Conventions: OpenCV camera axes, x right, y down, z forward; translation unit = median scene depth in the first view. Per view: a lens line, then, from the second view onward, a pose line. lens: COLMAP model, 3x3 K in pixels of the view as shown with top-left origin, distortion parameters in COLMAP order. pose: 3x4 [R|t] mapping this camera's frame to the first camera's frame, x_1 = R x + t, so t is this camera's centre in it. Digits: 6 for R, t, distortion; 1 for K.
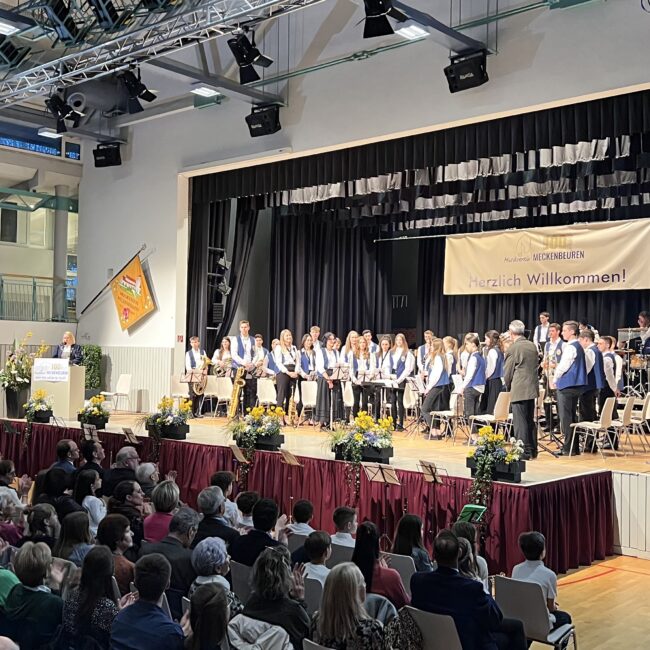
lens RADIAL K [[854.5, 0, 325.0], [0, 854.5, 325.0], [0, 0, 1]] dist [0.202806, -0.625888]
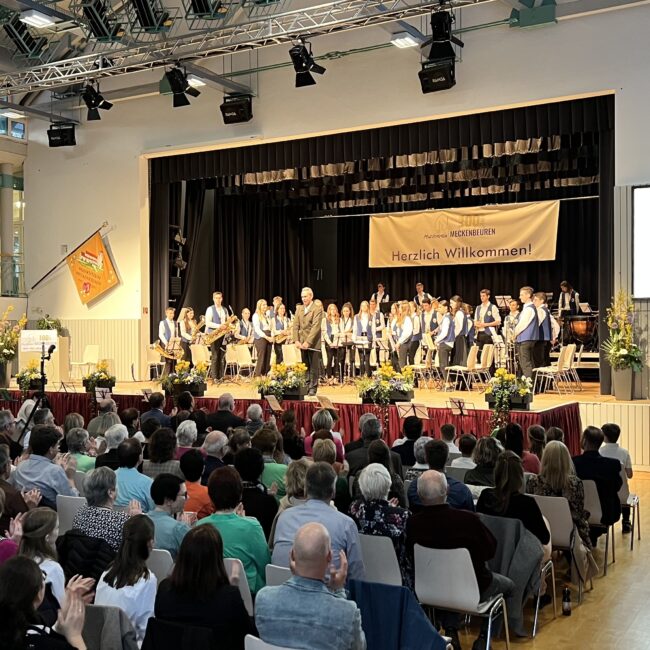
lens RADIAL K [[854.5, 0, 325.0], [0, 854.5, 325.0], [0, 0, 1]] dist [0.202806, -0.625888]
pose [[0.978495, -0.023228, 0.204958, -0.169164], [0.017671, 0.999426, 0.028904, 0.007009], [-0.205512, -0.024661, 0.978344, -0.093602]]
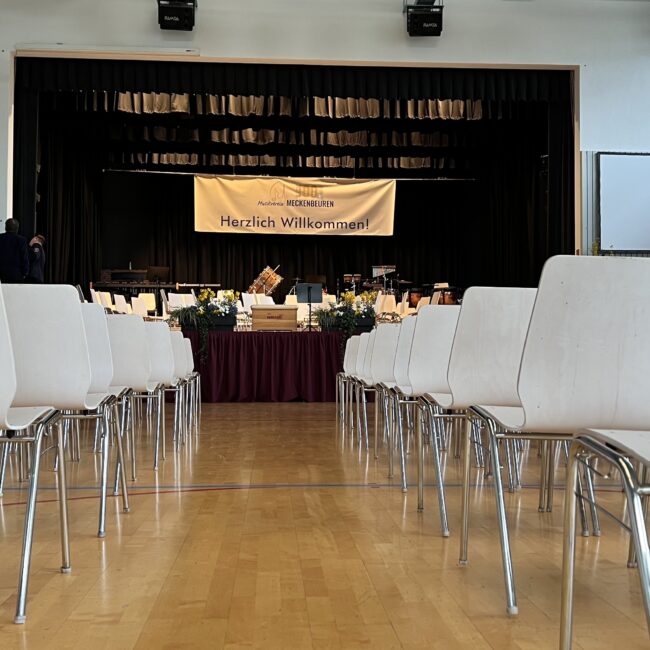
lens RADIAL K [[854.5, 0, 325.0], [0, 854.5, 325.0], [0, 0, 1]] dist [0.202806, -0.625888]
pose [[0.700330, 0.014612, 0.713669, -0.550067], [-0.012079, 0.999890, -0.008619, 0.095035], [-0.713717, -0.002584, 0.700430, 0.193024]]
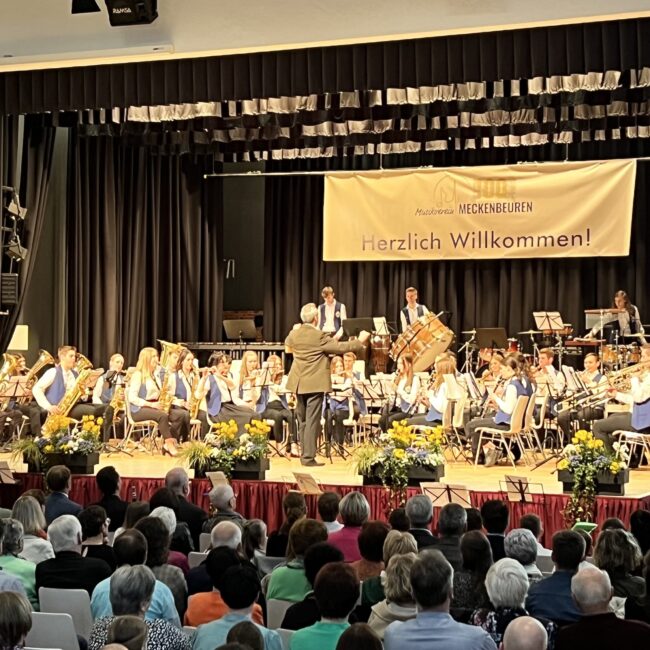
lens RADIAL K [[1554.9, 0, 325.0], [0, 1554.9, 325.0], [0, 0, 1]] dist [0.149081, 0.221823]
pose [[0.952152, -0.008670, 0.305502, -0.265202], [0.004360, 0.999881, 0.014788, -0.003619], [-0.305594, -0.012749, 0.952077, -0.183541]]
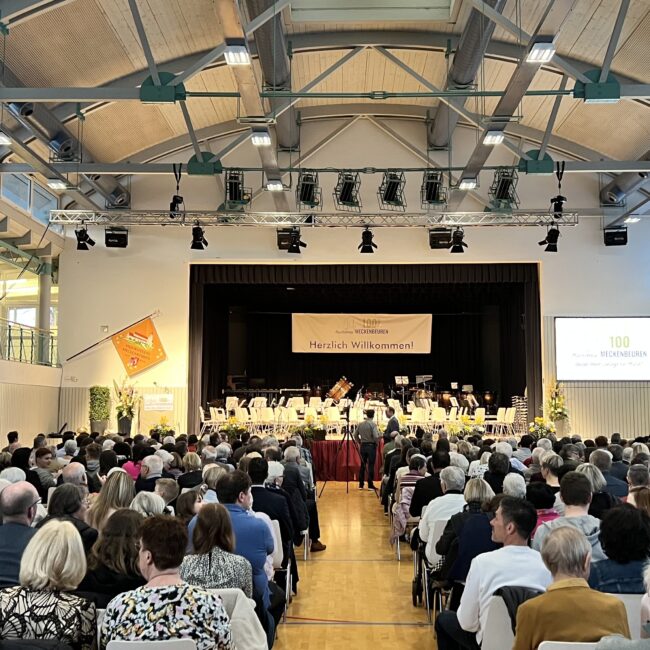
lens RADIAL K [[854.5, 0, 325.0], [0, 854.5, 325.0], [0, 0, 1]] dist [0.202806, -0.625888]
pose [[0.754668, 0.047261, 0.654403, -0.901594], [-0.006493, 0.997891, -0.064580, 0.014277], [-0.656075, 0.044488, 0.753384, -0.179410]]
